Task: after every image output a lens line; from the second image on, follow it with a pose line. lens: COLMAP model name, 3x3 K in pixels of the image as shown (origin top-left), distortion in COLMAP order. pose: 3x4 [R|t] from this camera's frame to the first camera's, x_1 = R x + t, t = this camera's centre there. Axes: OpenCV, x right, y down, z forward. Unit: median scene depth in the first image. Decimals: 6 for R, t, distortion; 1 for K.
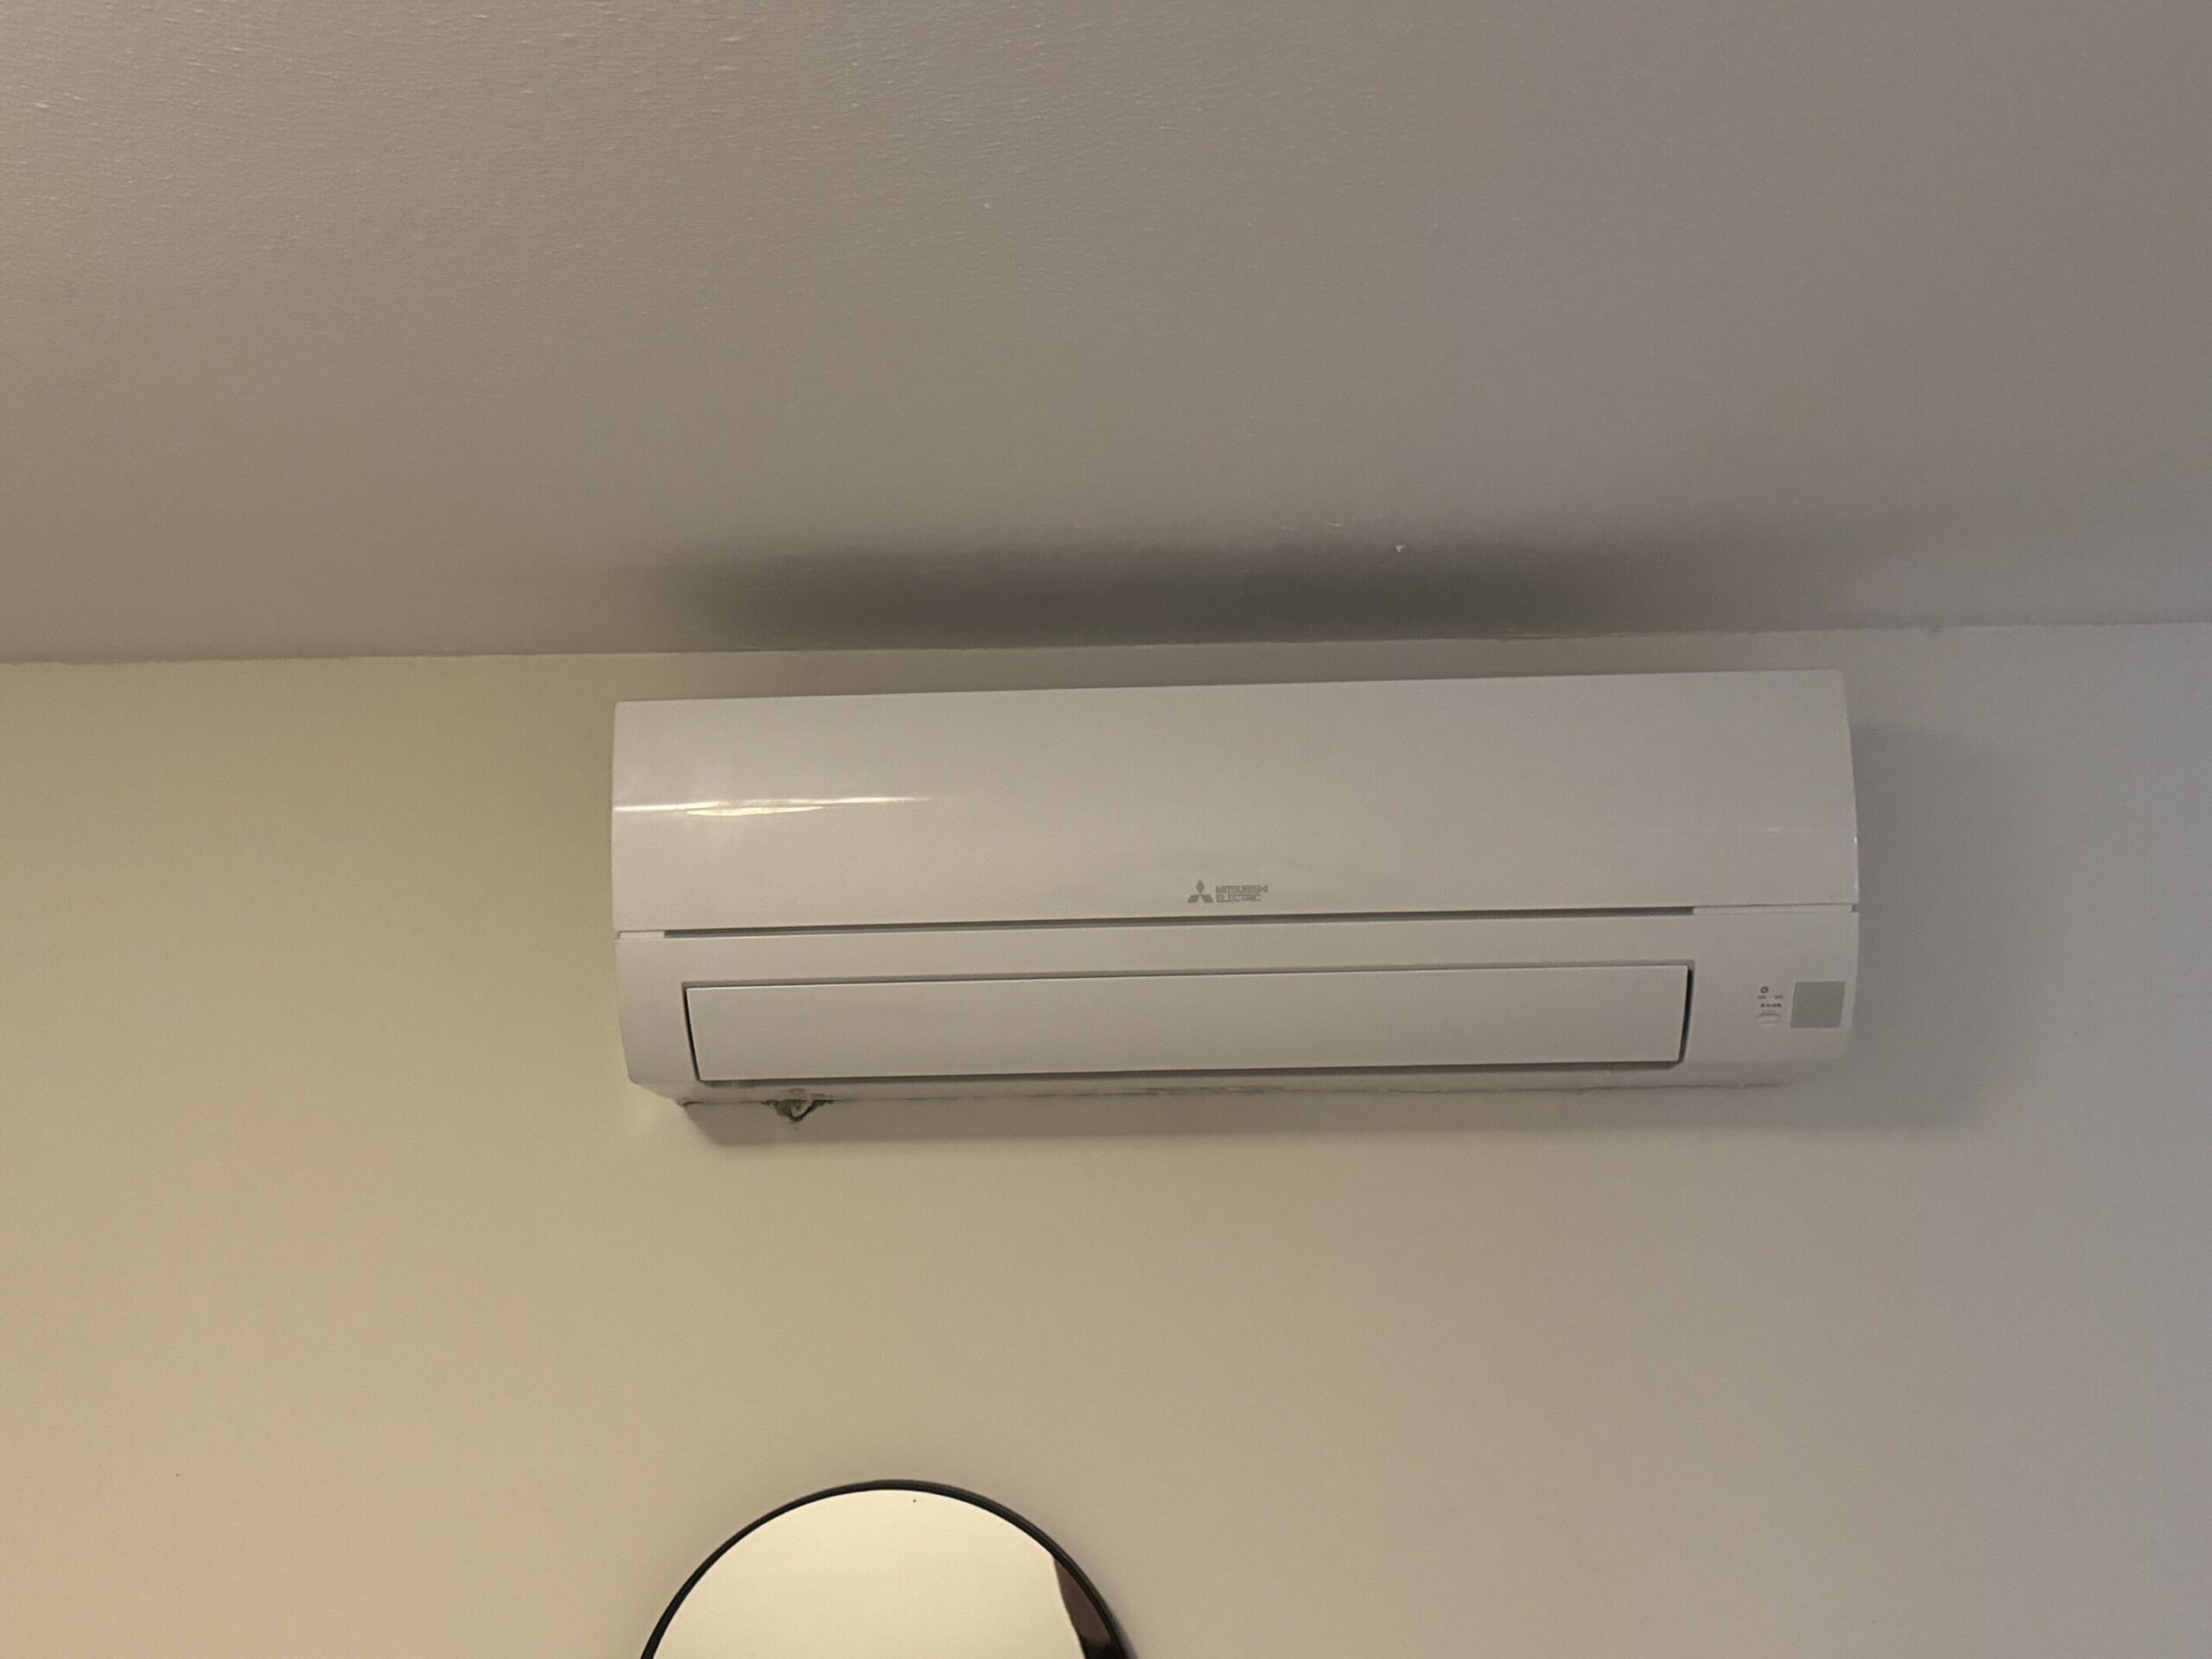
lens RADIAL K [[1888.9, 0, 1103.5], [0, 1888.9, 954.6], [0, 0, 1]] dist [0.007040, -0.002757]
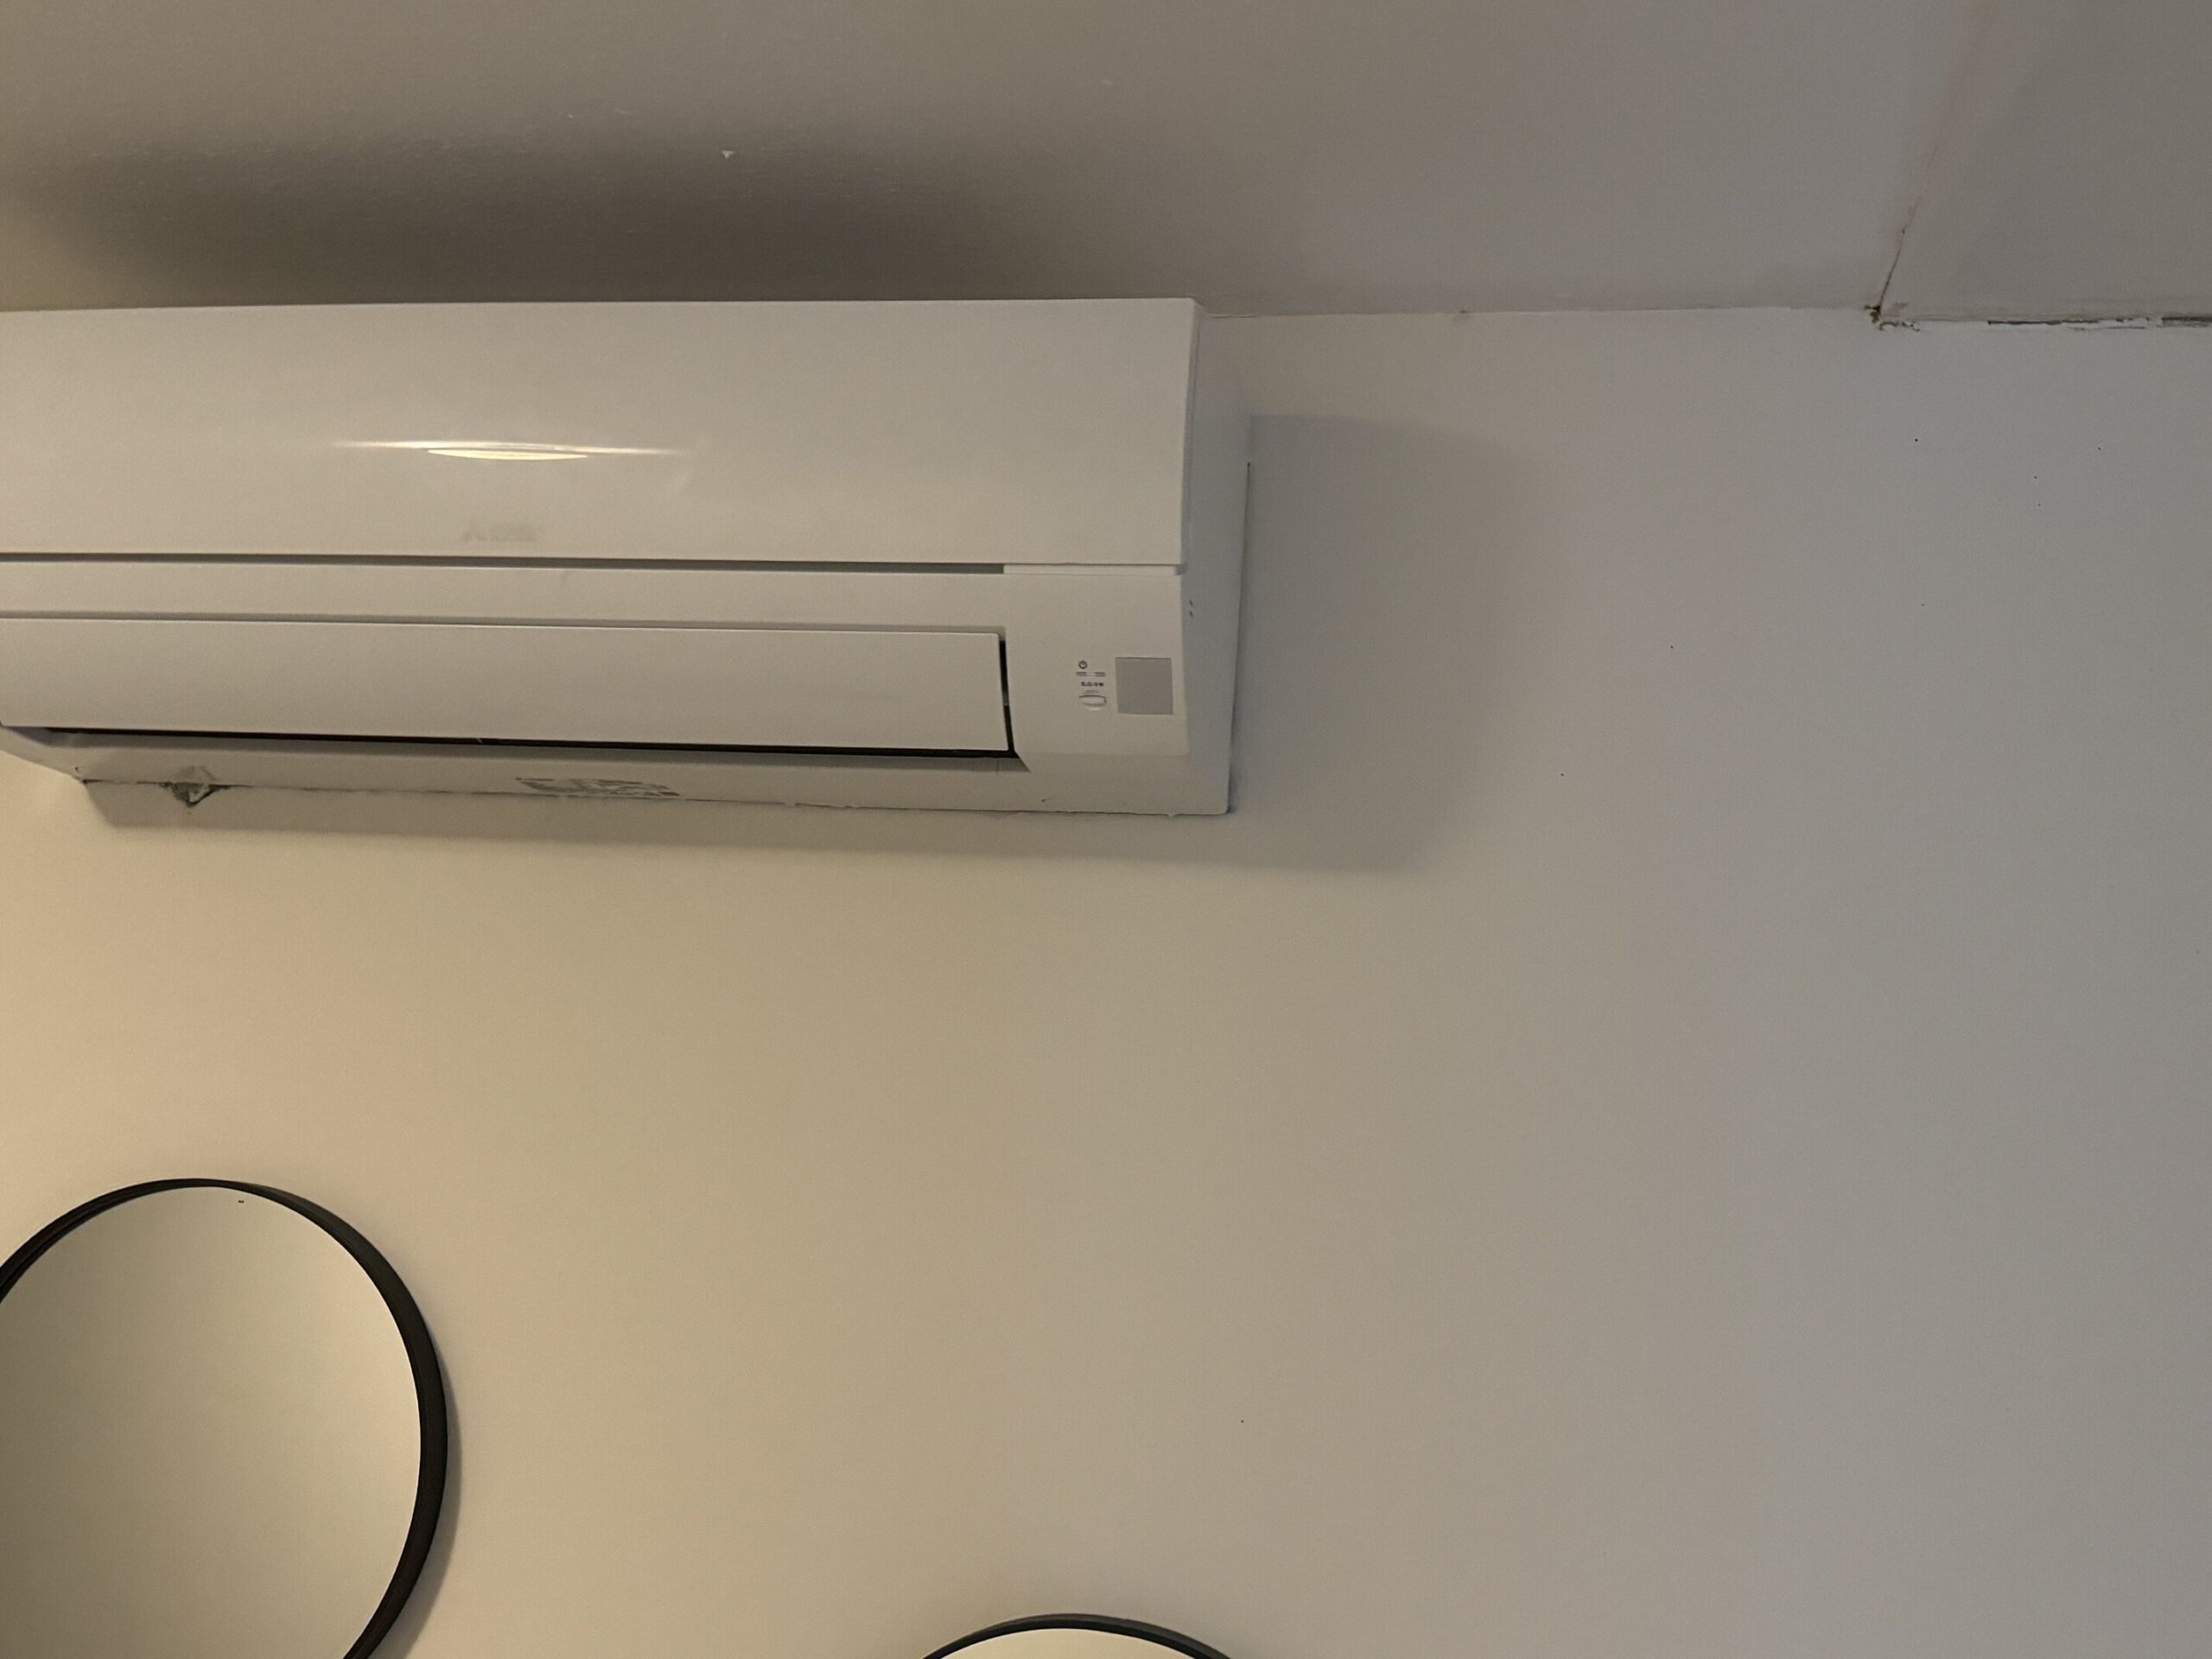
lens RADIAL K [[1888.9, 0, 1103.5], [0, 1888.9, 954.6], [0, 0, 1]] dist [0.007040, -0.002757]
pose [[0.991745, 0.062952, -0.111710, 0.442682], [-0.060160, 0.997790, 0.028197, 0.120511], [0.113238, -0.021244, 0.993341, 0.128554]]
